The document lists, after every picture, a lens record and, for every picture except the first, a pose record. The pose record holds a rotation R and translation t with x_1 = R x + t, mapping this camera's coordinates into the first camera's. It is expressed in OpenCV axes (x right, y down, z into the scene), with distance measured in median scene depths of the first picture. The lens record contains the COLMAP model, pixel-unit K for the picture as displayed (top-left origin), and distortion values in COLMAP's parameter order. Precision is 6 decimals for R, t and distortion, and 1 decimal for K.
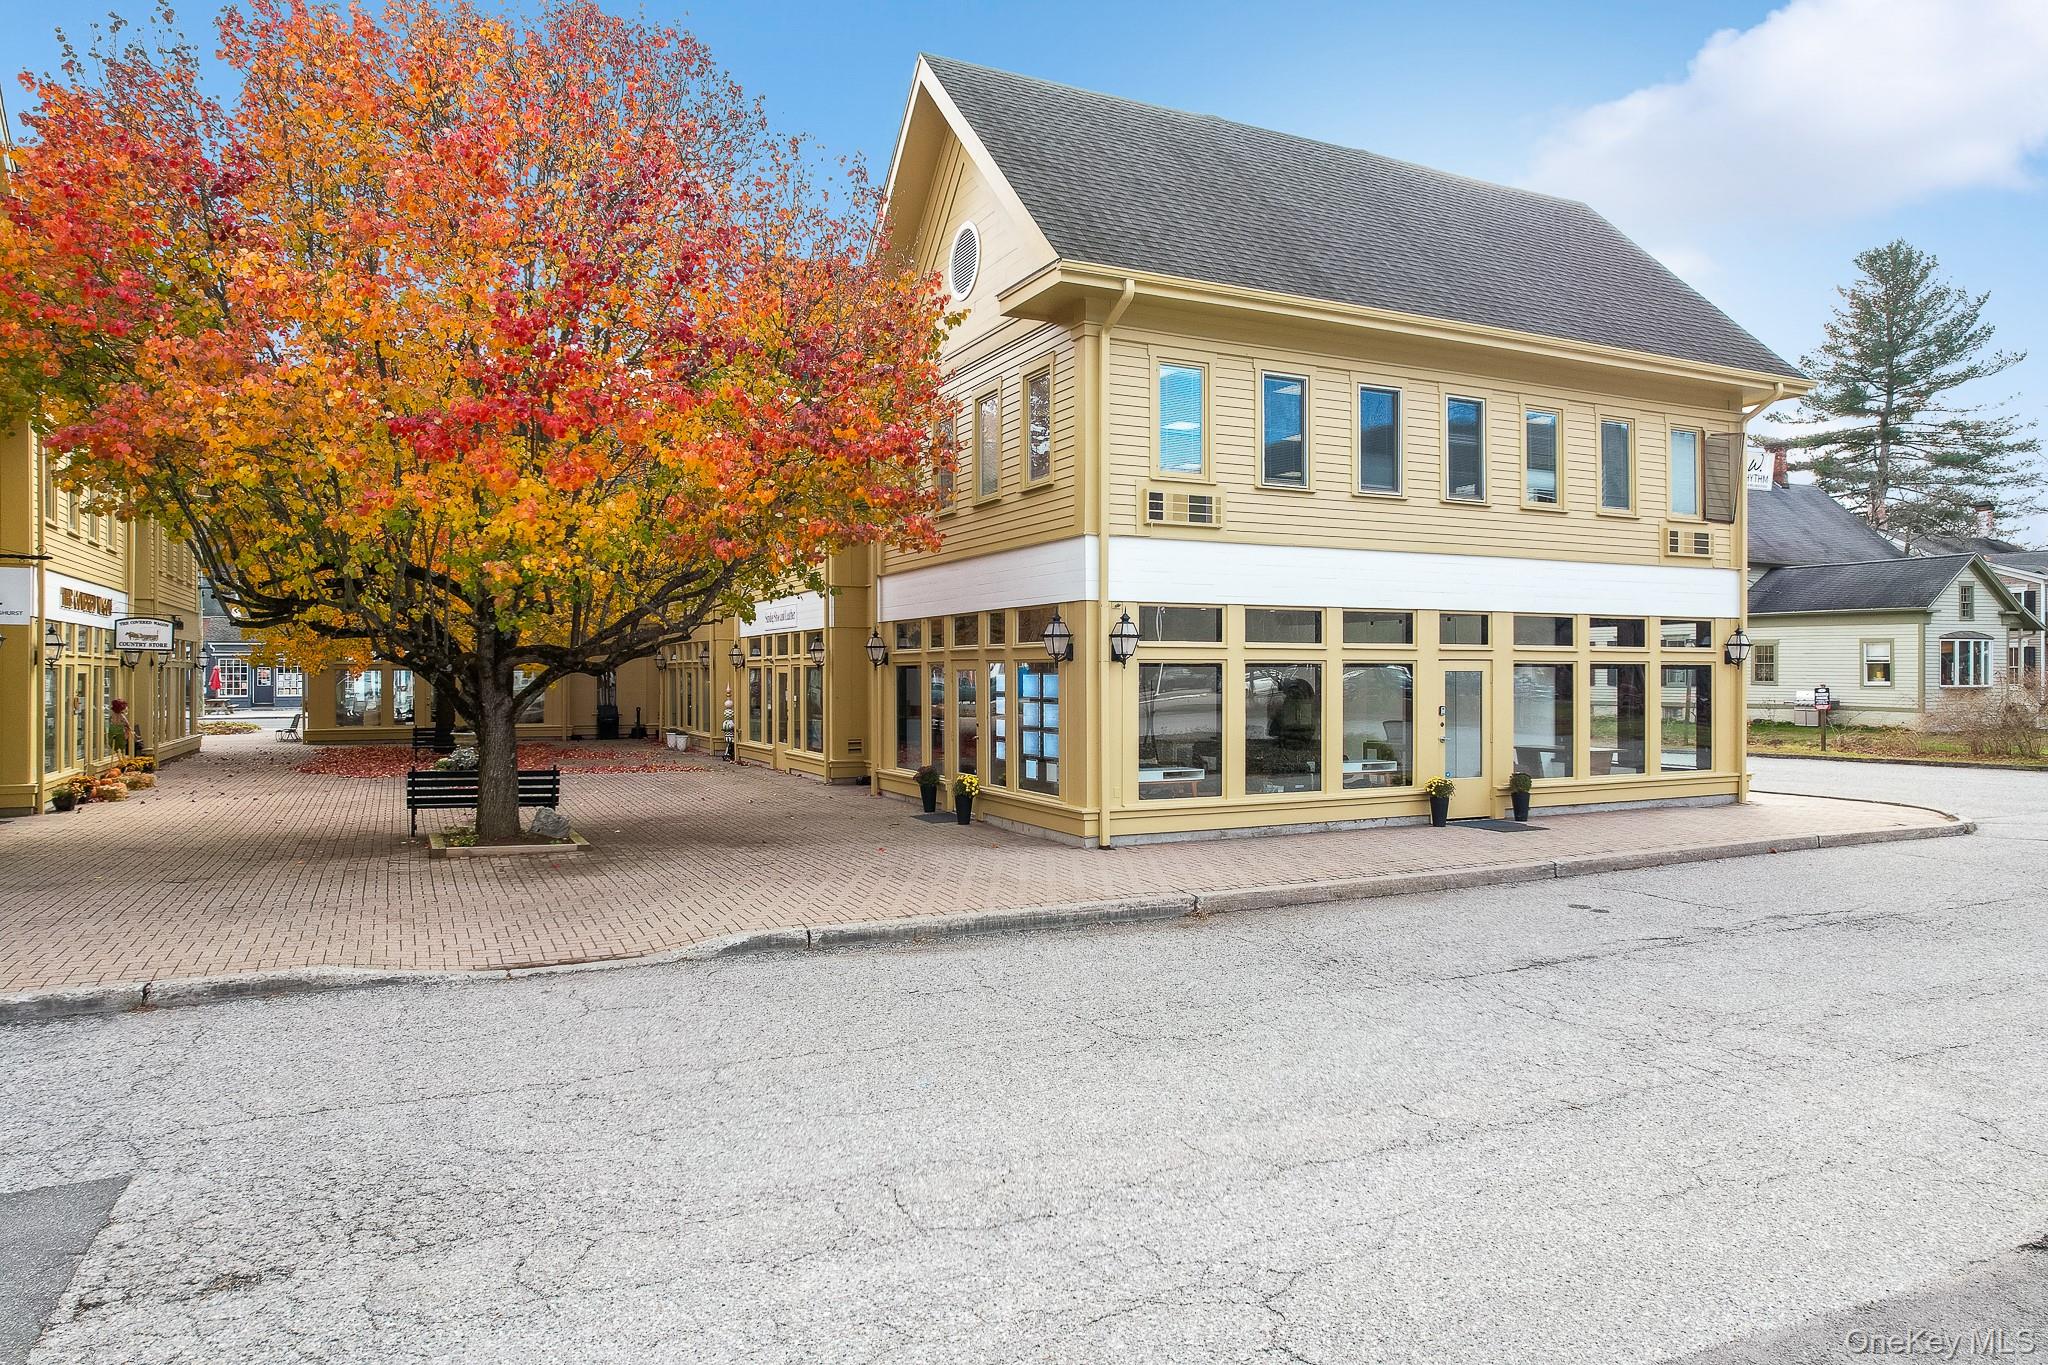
lens RADIAL K [[1285.2, 0, 1019.6], [0, 1285.2, 710.9], [0, 0, 1]] dist [-0.075869, 0.063989]
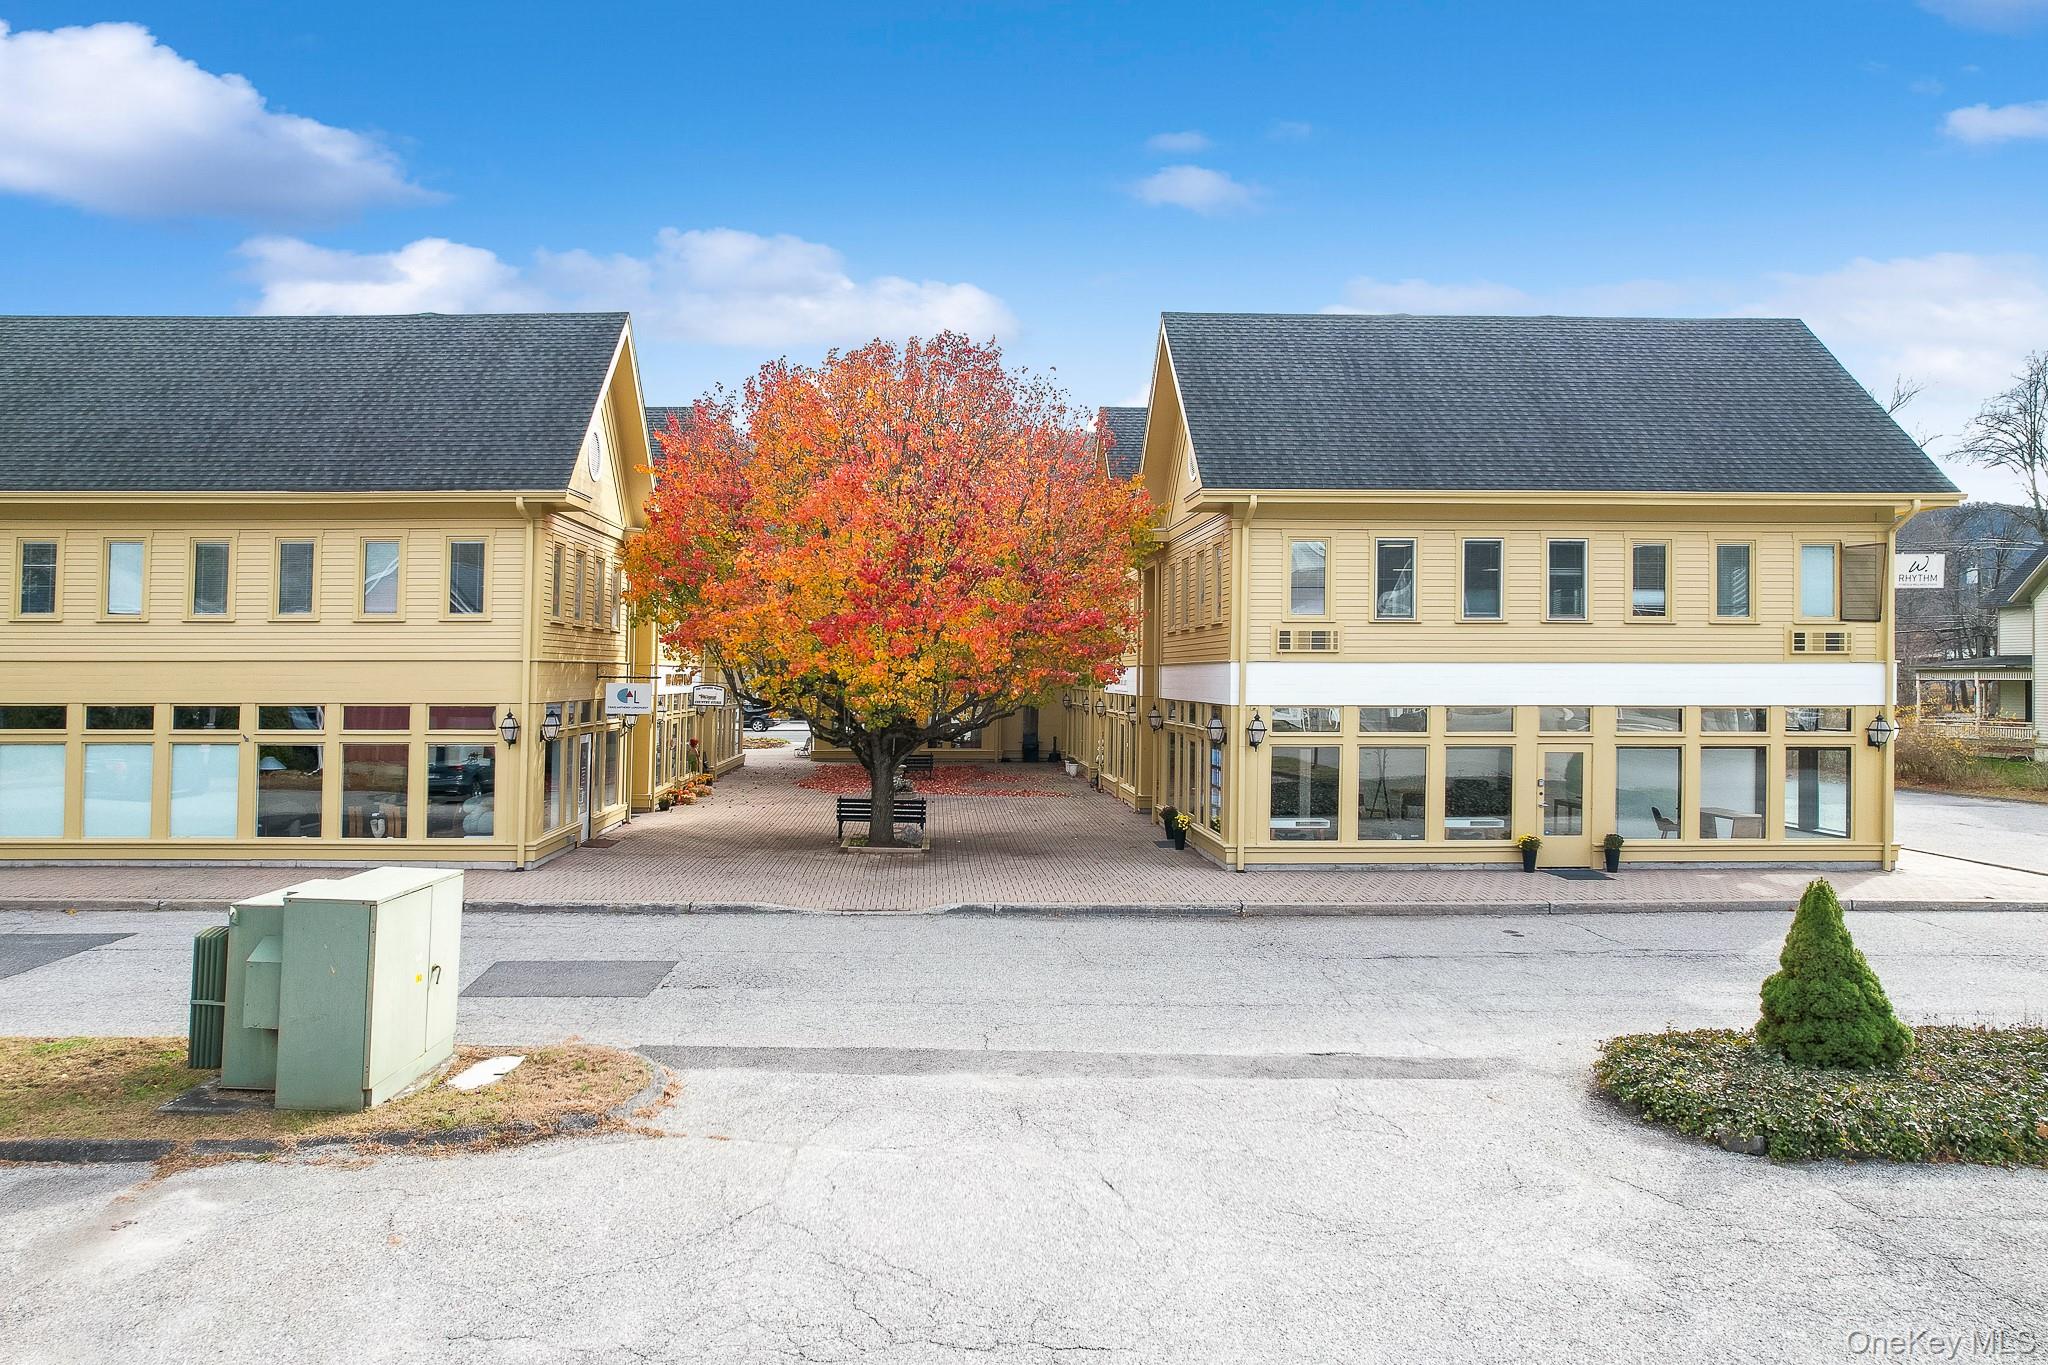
lens RADIAL K [[1343.0, 0, 962.4], [0, 1343.0, 681.5], [0, 0, 1]] dist [-0.067511, 0.065159]
pose [[0.907005, 0.007346, -0.421056, 0.380563], [-0.016179, 0.999718, -0.017410, -0.073203], [0.420809, 0.022604, 0.906868, -0.493839]]
